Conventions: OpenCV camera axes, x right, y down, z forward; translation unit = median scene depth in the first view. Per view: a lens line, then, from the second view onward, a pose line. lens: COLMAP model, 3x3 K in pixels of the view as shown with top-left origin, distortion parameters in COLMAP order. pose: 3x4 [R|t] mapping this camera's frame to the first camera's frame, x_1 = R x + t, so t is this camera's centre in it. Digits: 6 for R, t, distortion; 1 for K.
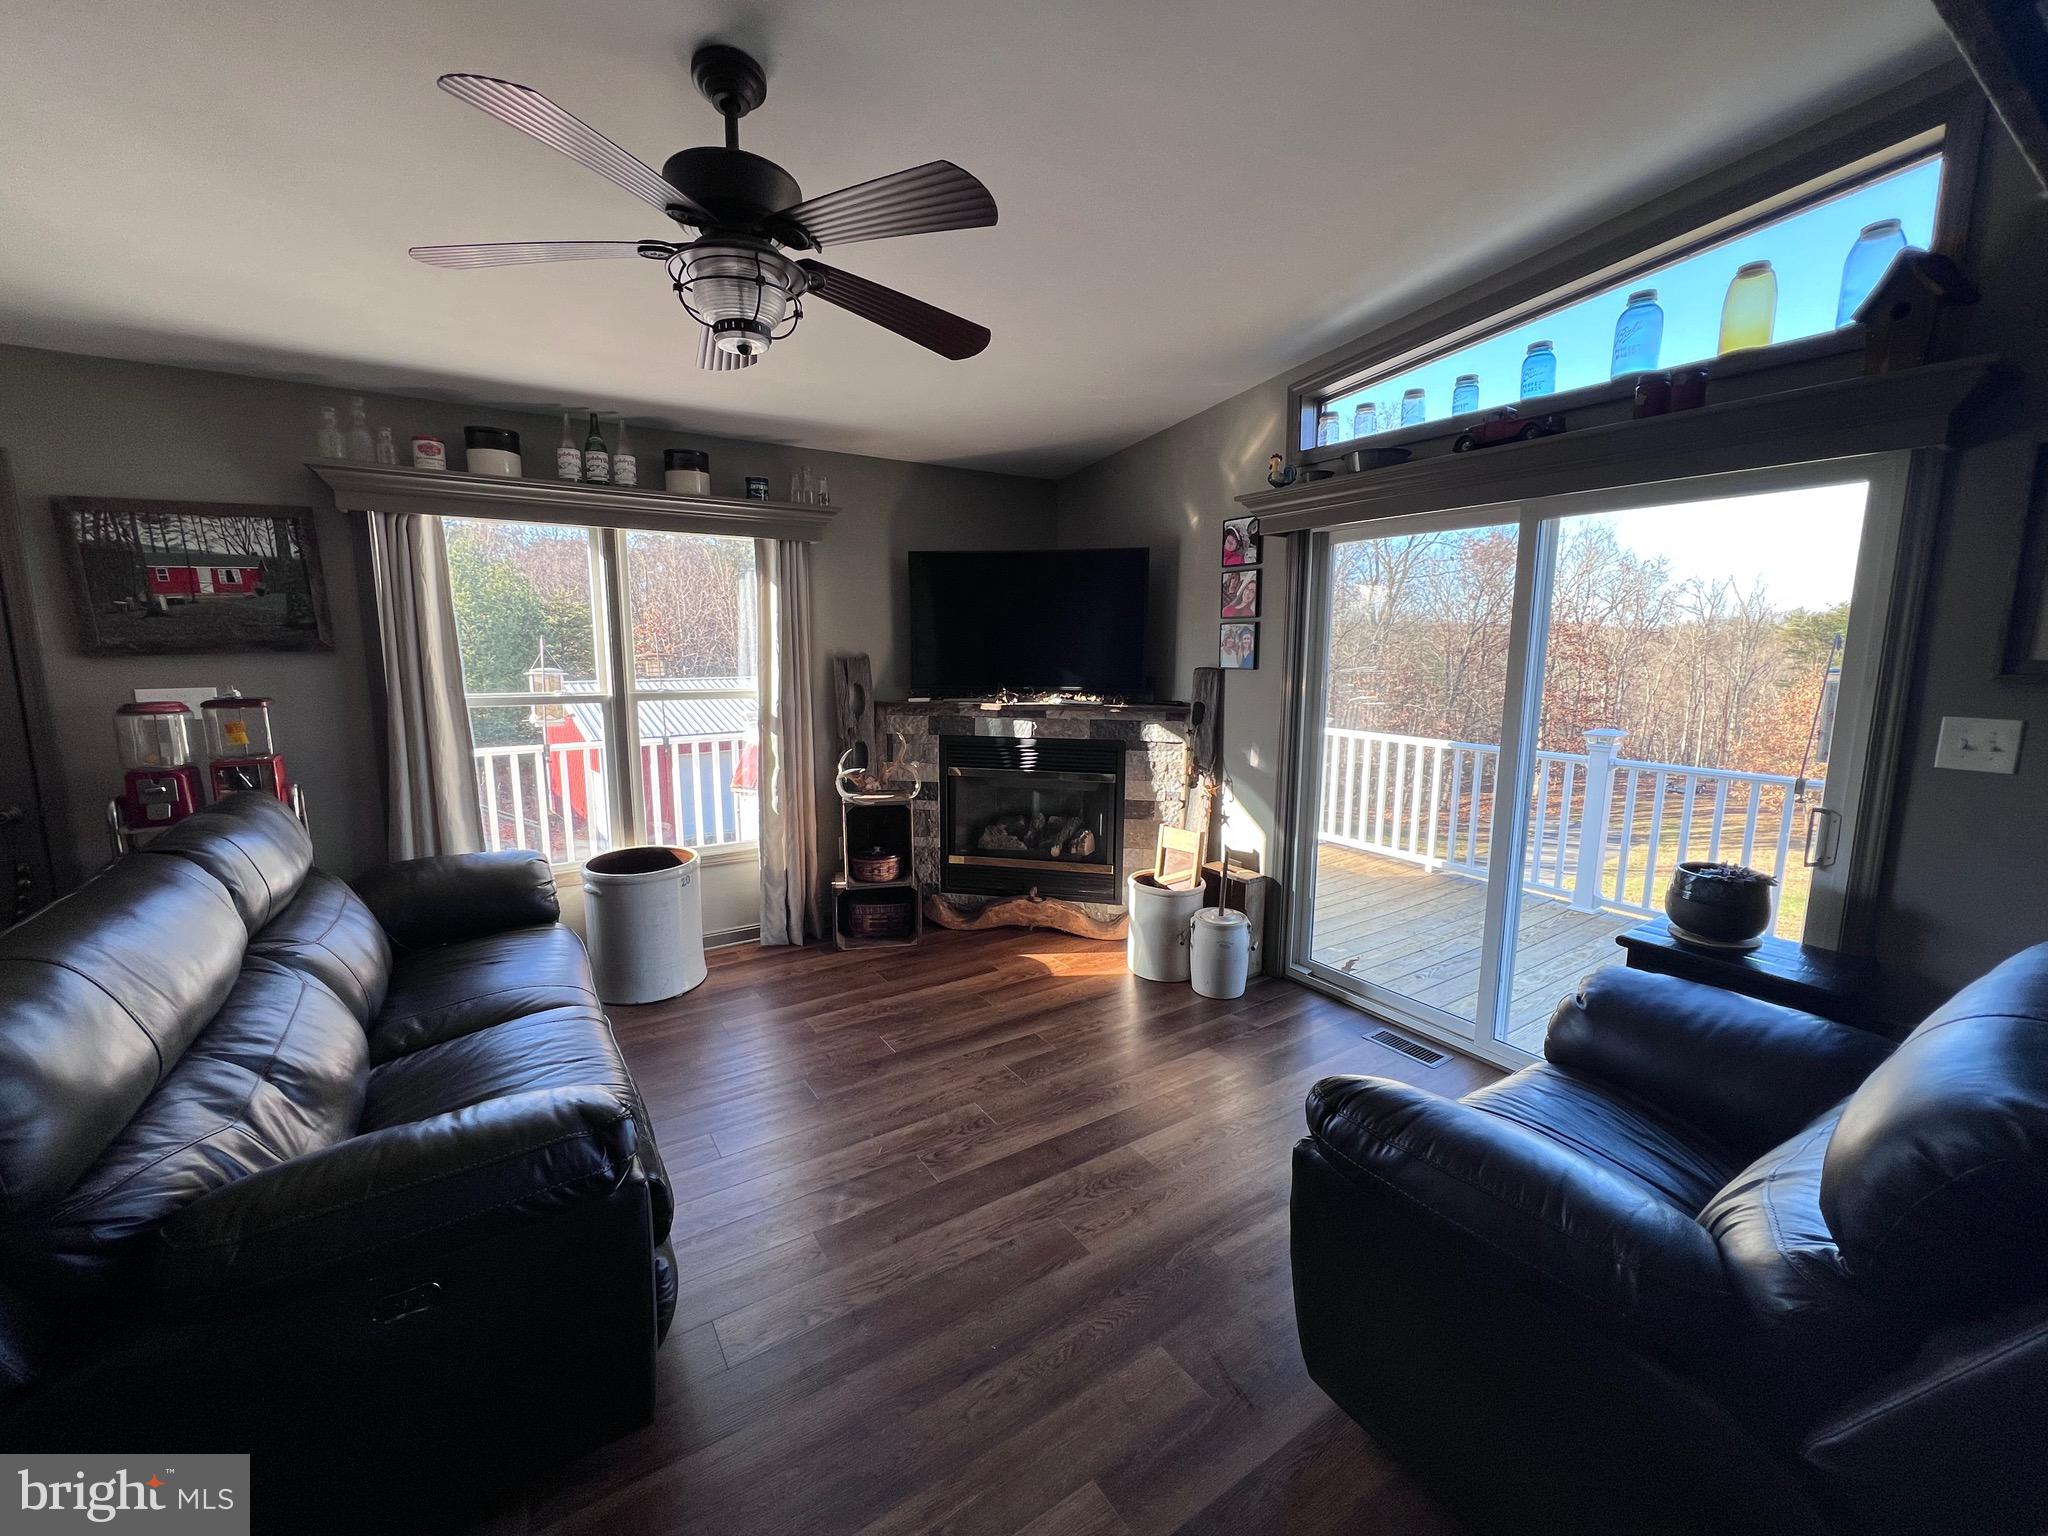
lens RADIAL K [[820.3, 0, 1021.6], [0, 820.3, 761.5], [0, 0, 1]] dist [0.006041, -0.001451]
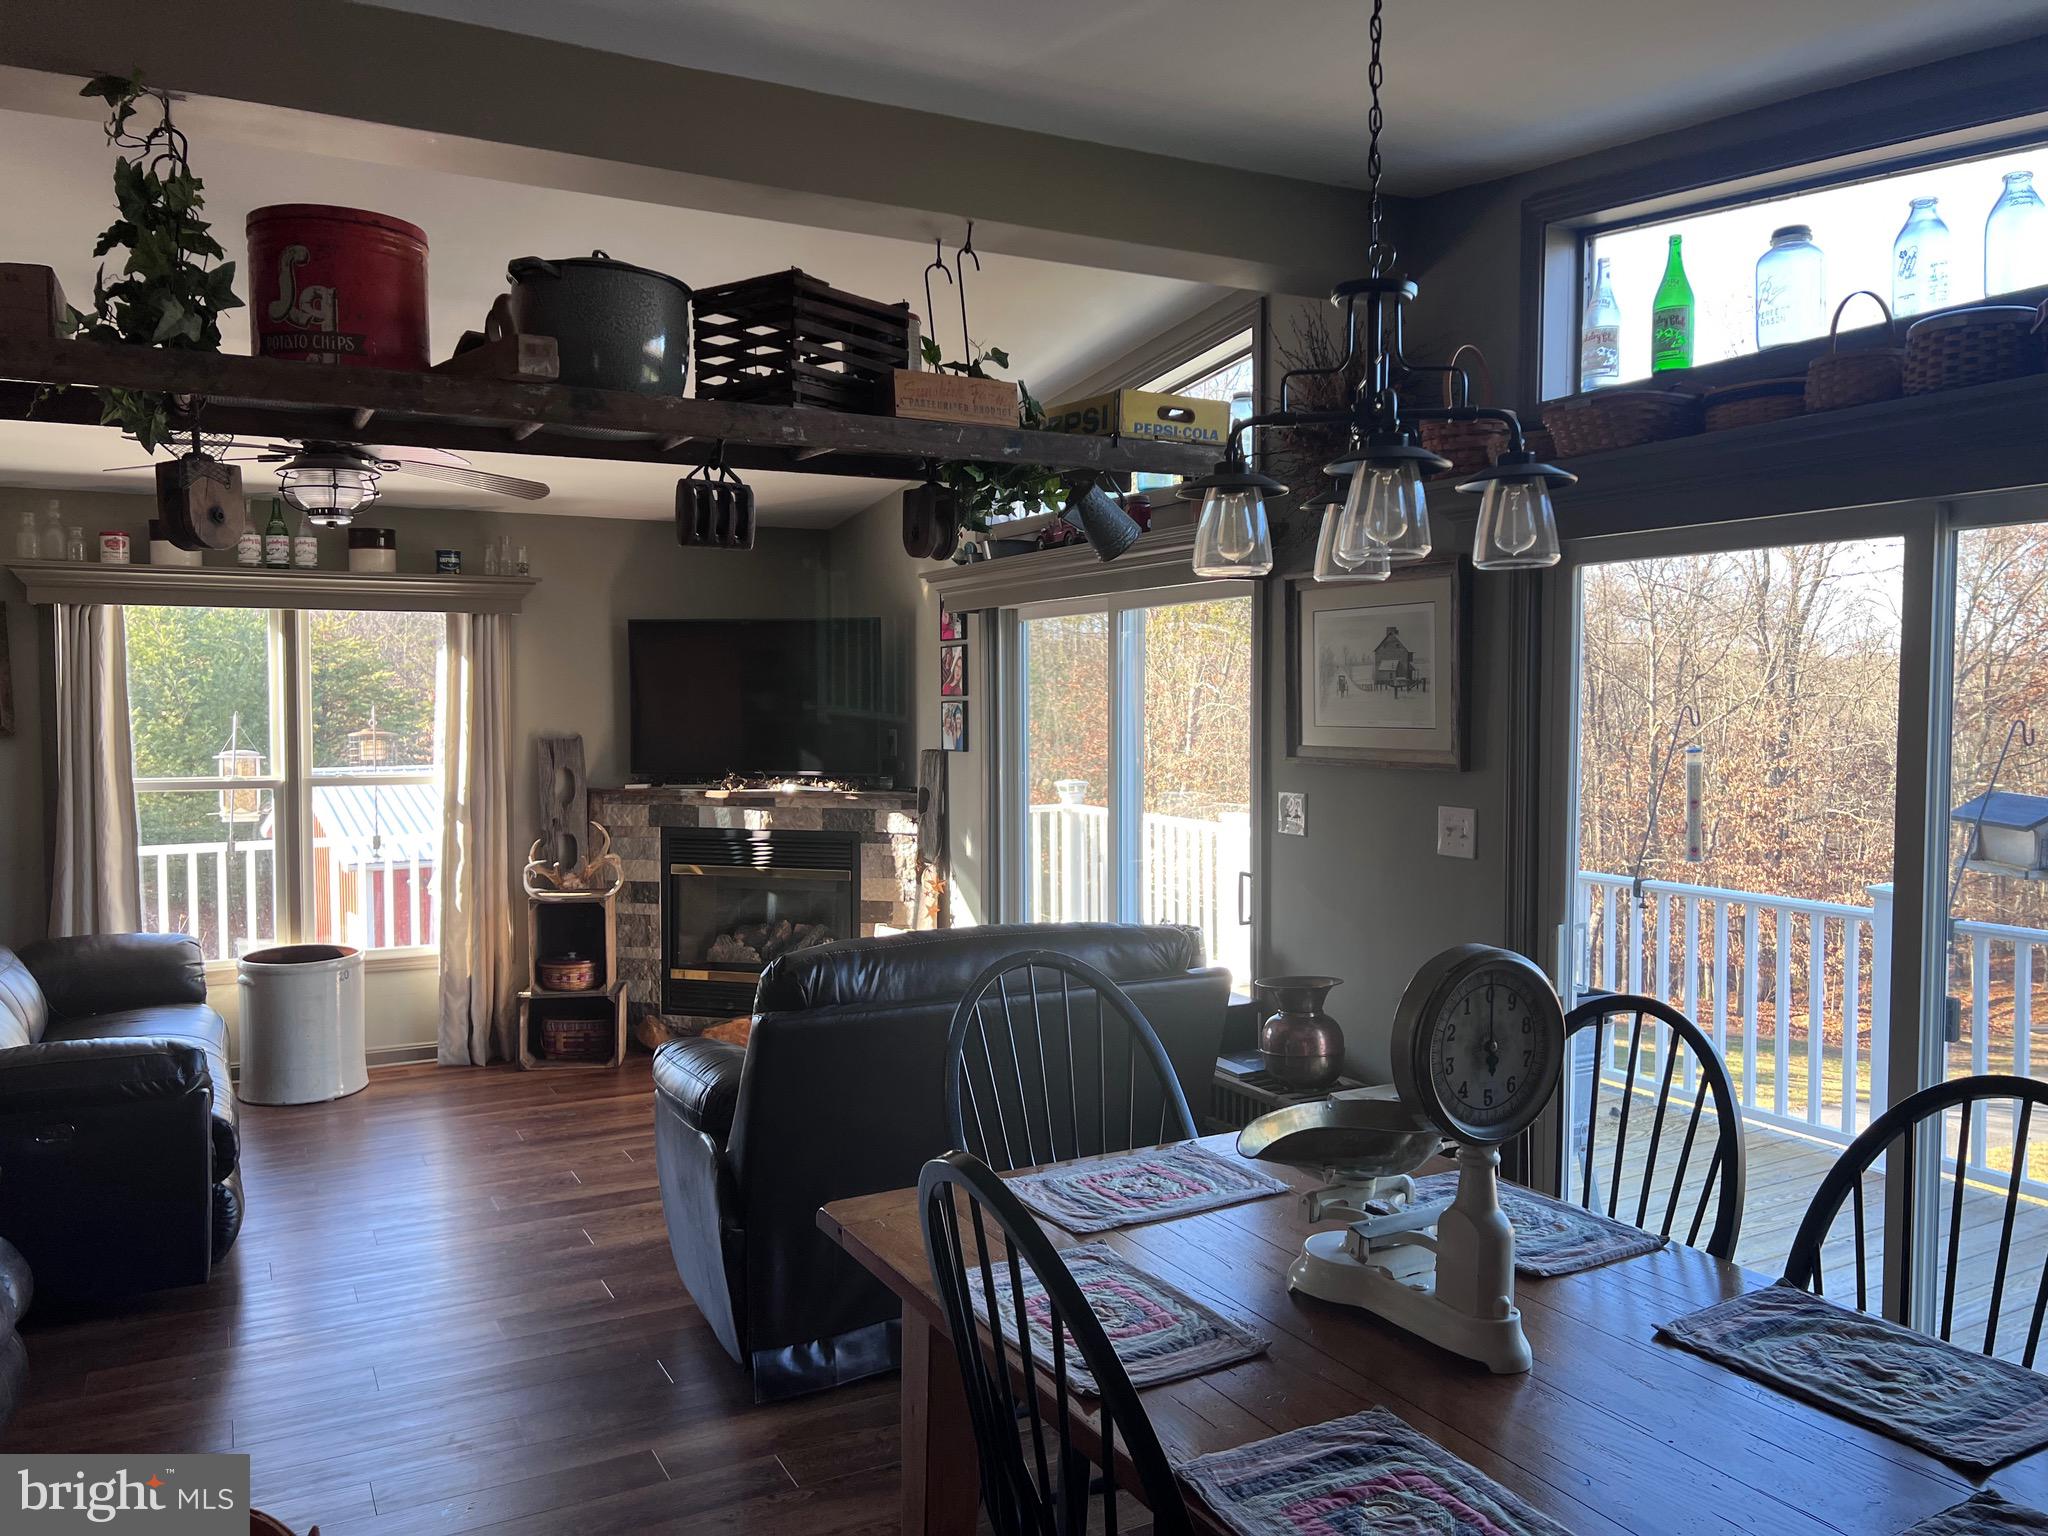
lens RADIAL K [[1518.0, 0, 1038.7], [0, 1518.0, 755.1], [0, 0, 1]] dist [0.050943, -0.060819]
pose [[0.996997, -0.001925, -0.077411, 0.485699], [-0.006288, 0.994377, -0.105711, 0.068570], [0.077179, 0.105881, 0.991379, -0.657872]]
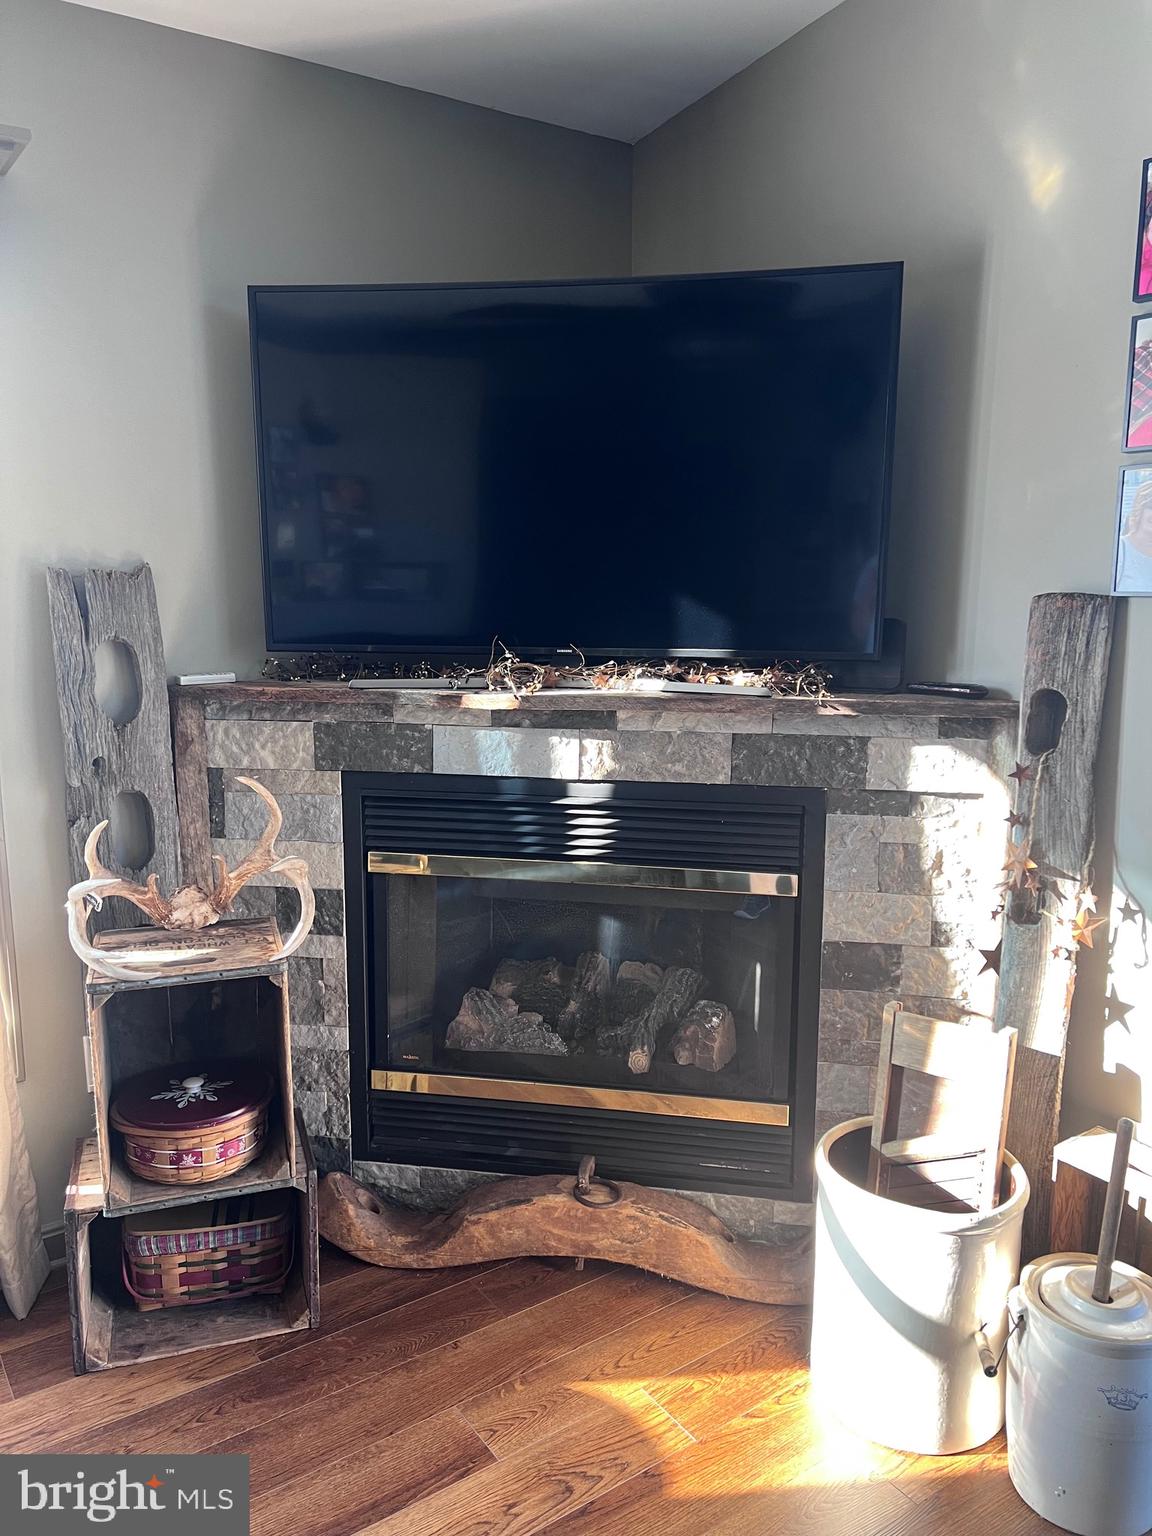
lens RADIAL K [[1138.5, 0, 571.3], [0, 1138.5, 772.2], [0, 0, 1]] dist [0.050943, -0.060819]
pose [[0.999344, -0.007485, 0.035426, -0.011850], [0.006402, 0.999512, 0.030579, -0.054927], [-0.035638, -0.030332, 0.998904, 0.519844]]
